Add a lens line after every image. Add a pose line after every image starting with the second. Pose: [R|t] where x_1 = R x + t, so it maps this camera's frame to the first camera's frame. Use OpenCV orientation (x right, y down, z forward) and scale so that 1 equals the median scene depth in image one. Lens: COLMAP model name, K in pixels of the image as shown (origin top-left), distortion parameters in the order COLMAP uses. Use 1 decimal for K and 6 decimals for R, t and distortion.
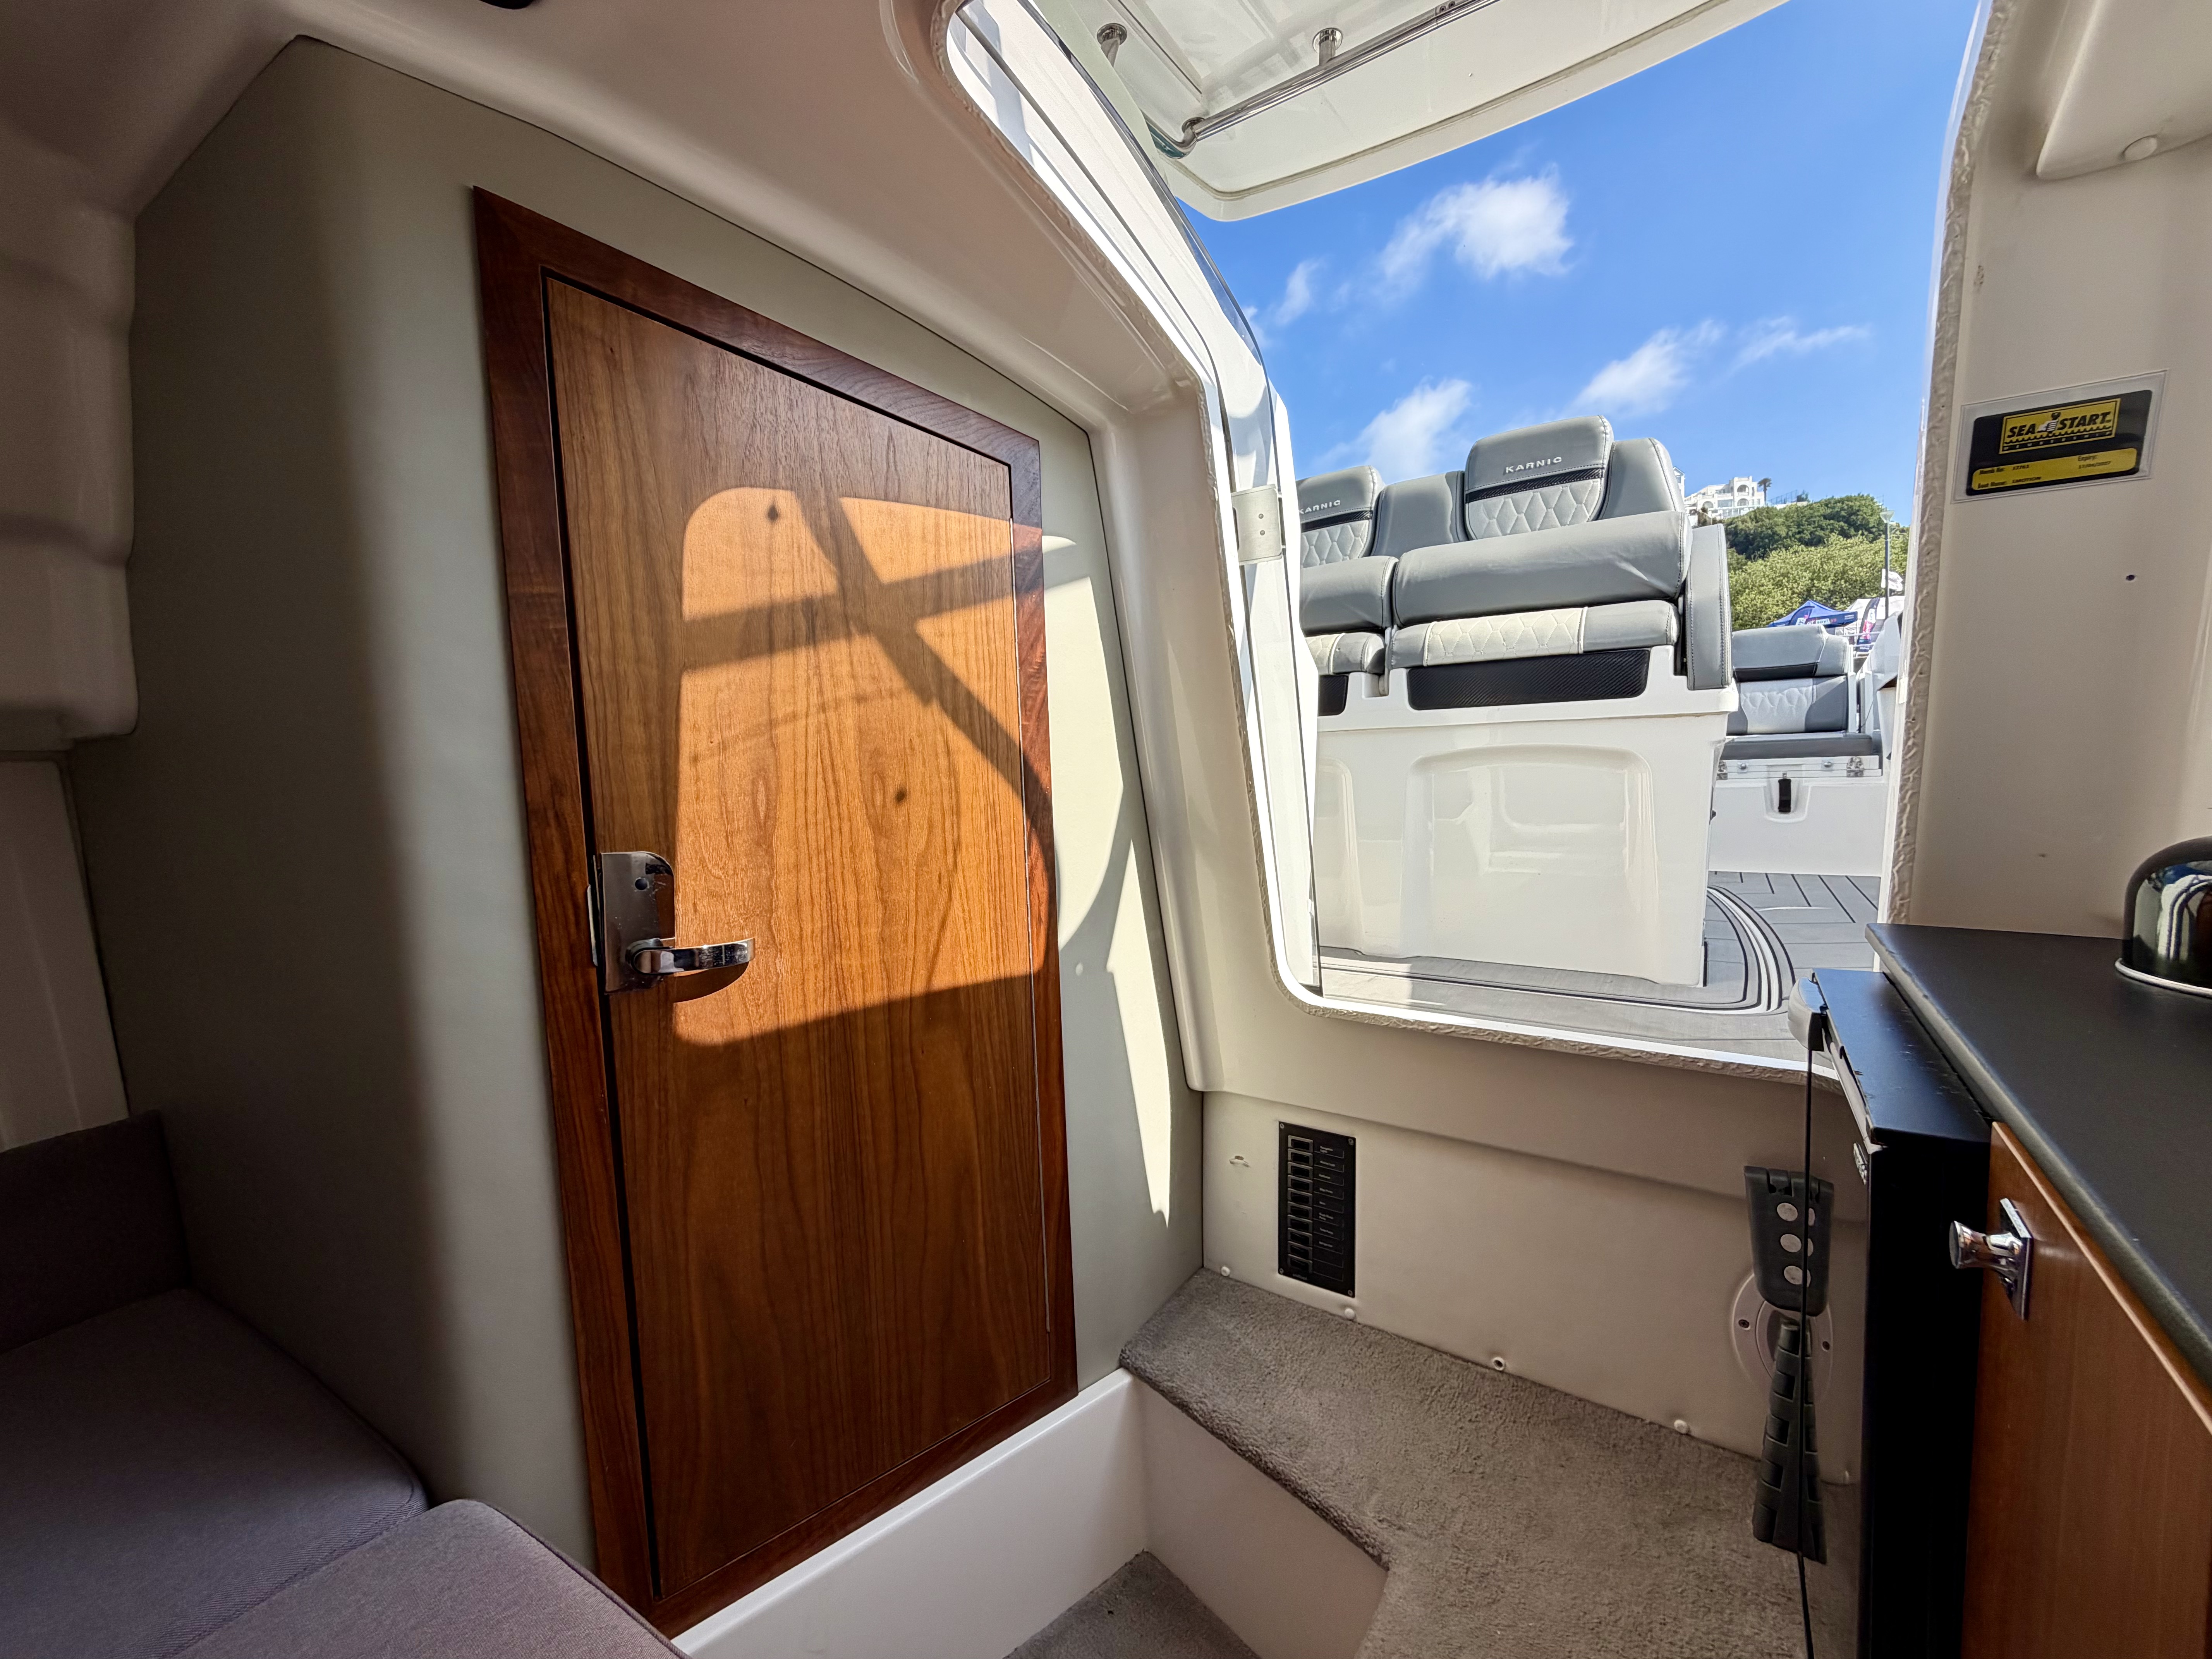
lens RADIAL K [[881.9, 0, 1106.0], [0, 881.9, 829.5], [0, 0, 1]] dist [0.000065, -0.000408]
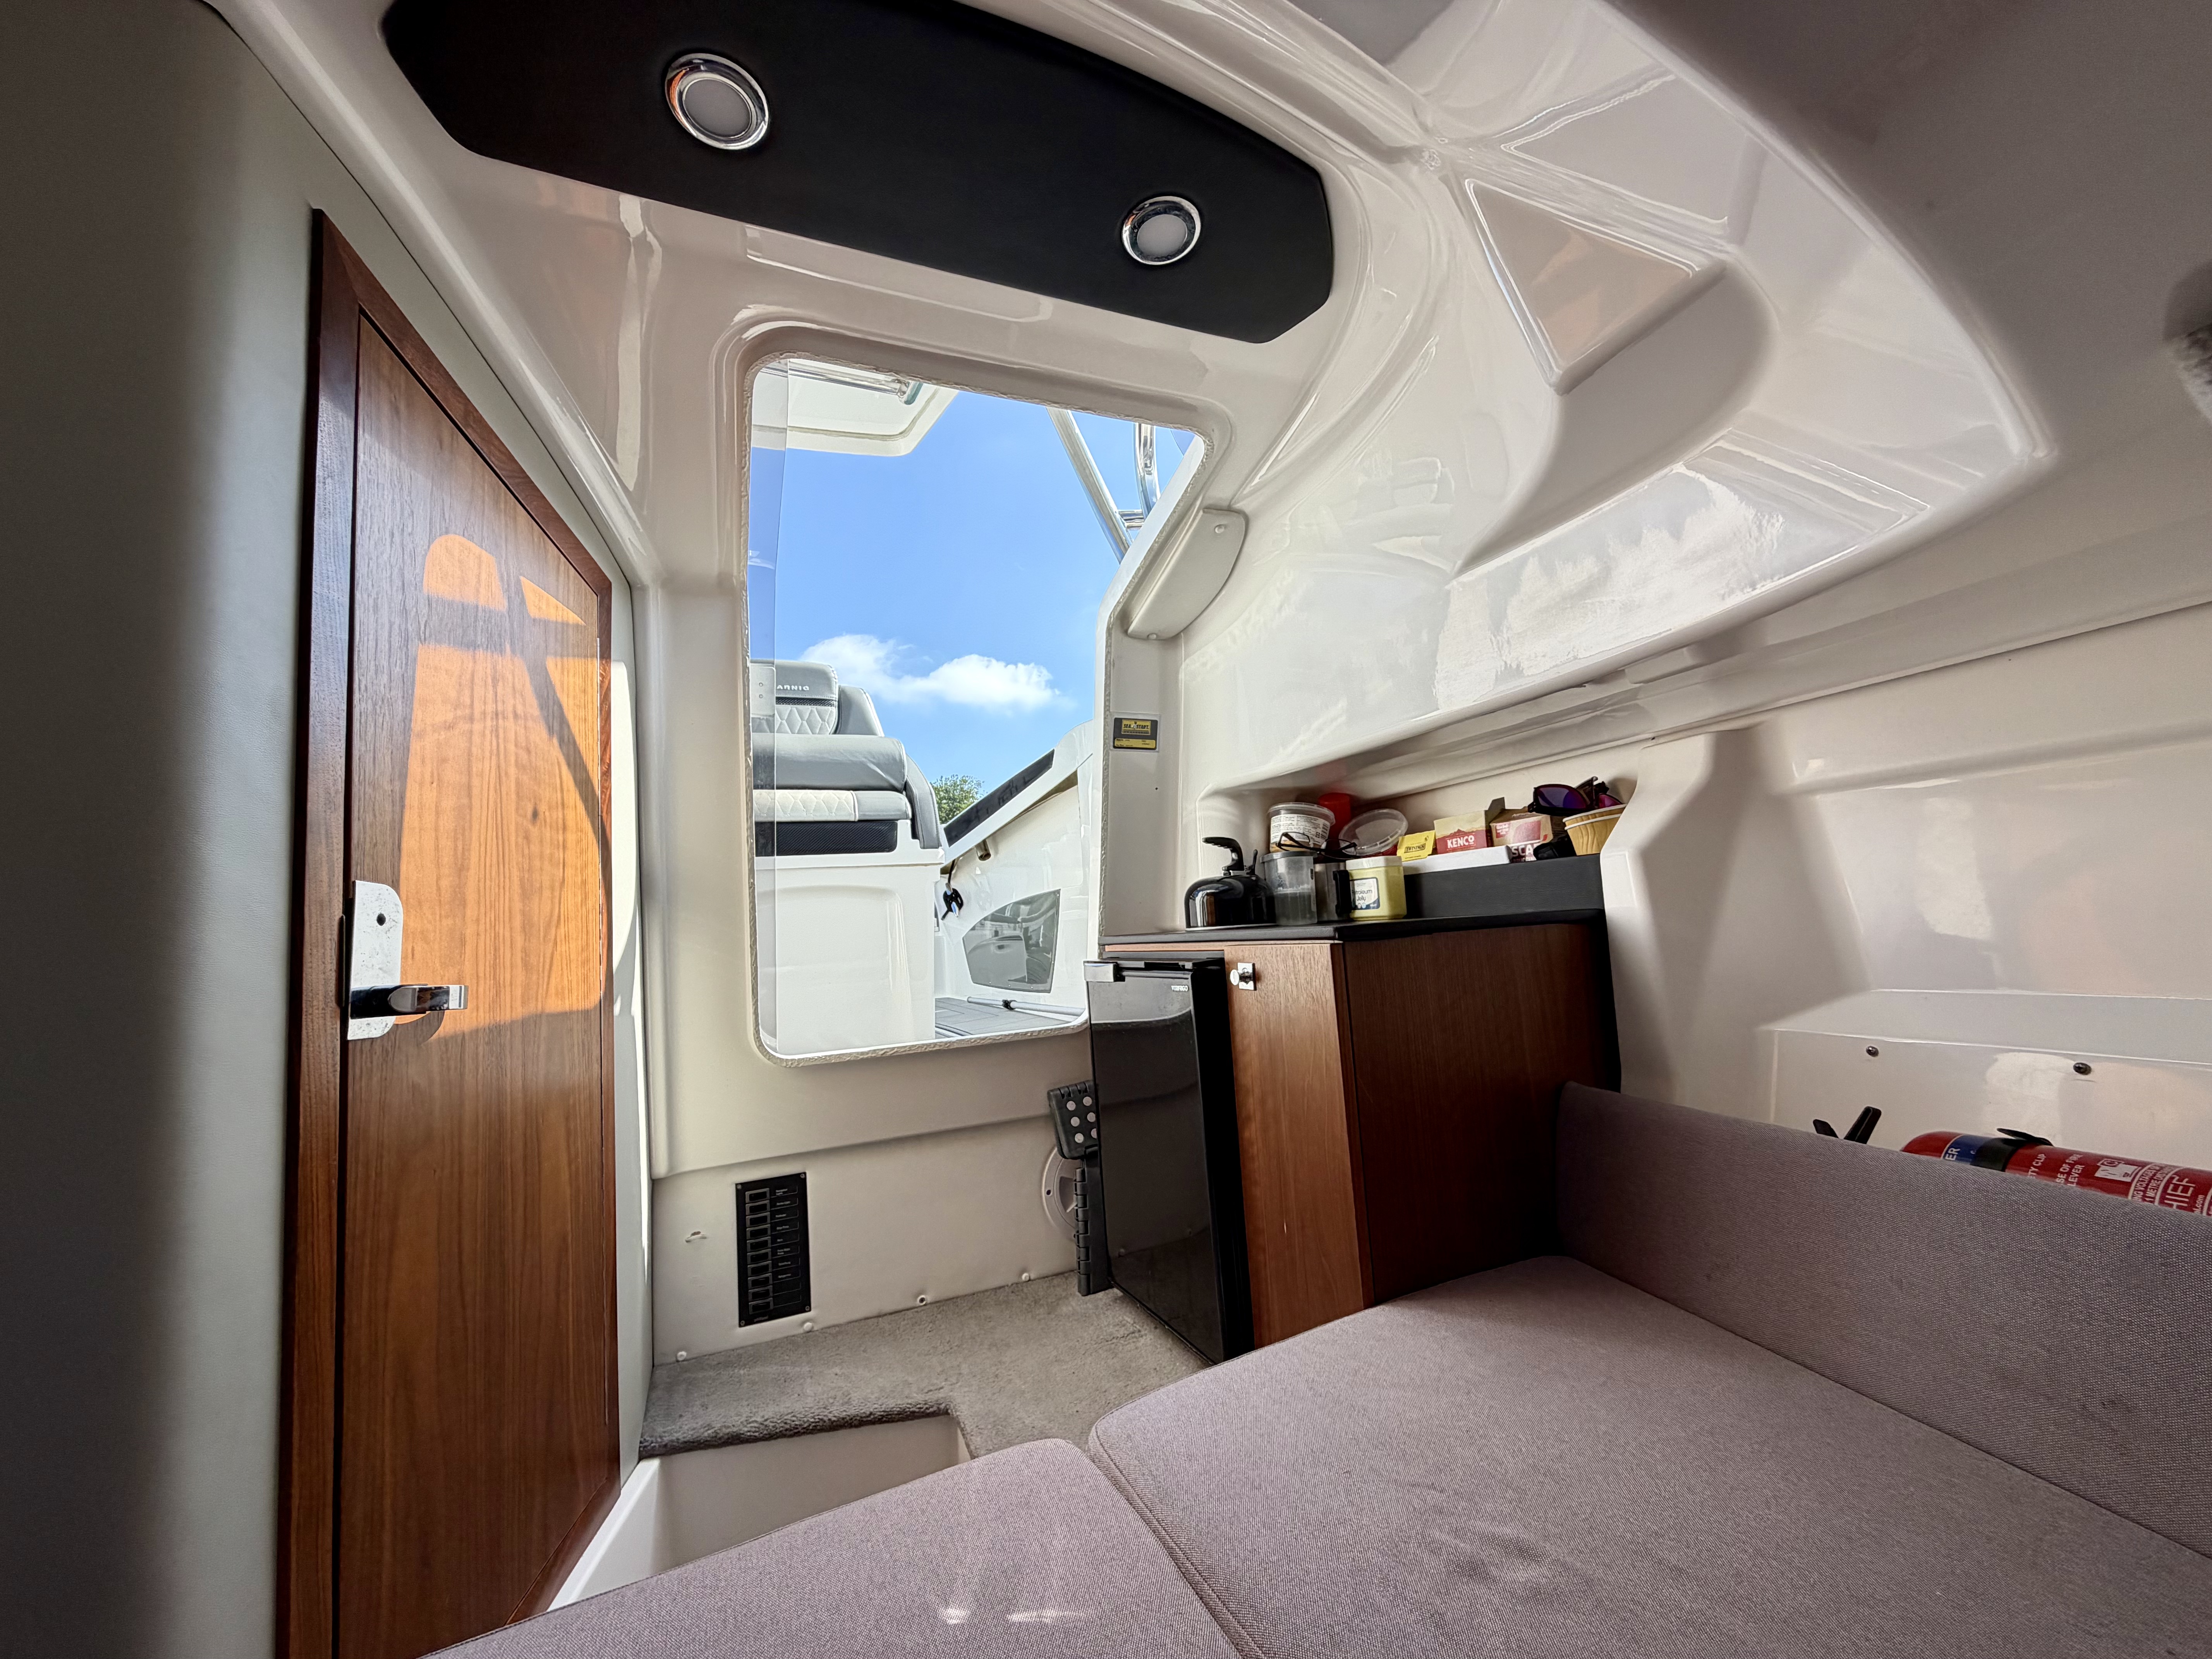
lens RADIAL K [[881.9, 0, 1106.0], [0, 881.9, 829.5], [0, 0, 1]] dist [0.000065, -0.000408]
pose [[0.523791, 0.087099, 0.847382, -0.591853], [0.117526, 0.977857, -0.173157, 0.141070], [-0.843701, 0.190287, 0.501956, -0.077550]]
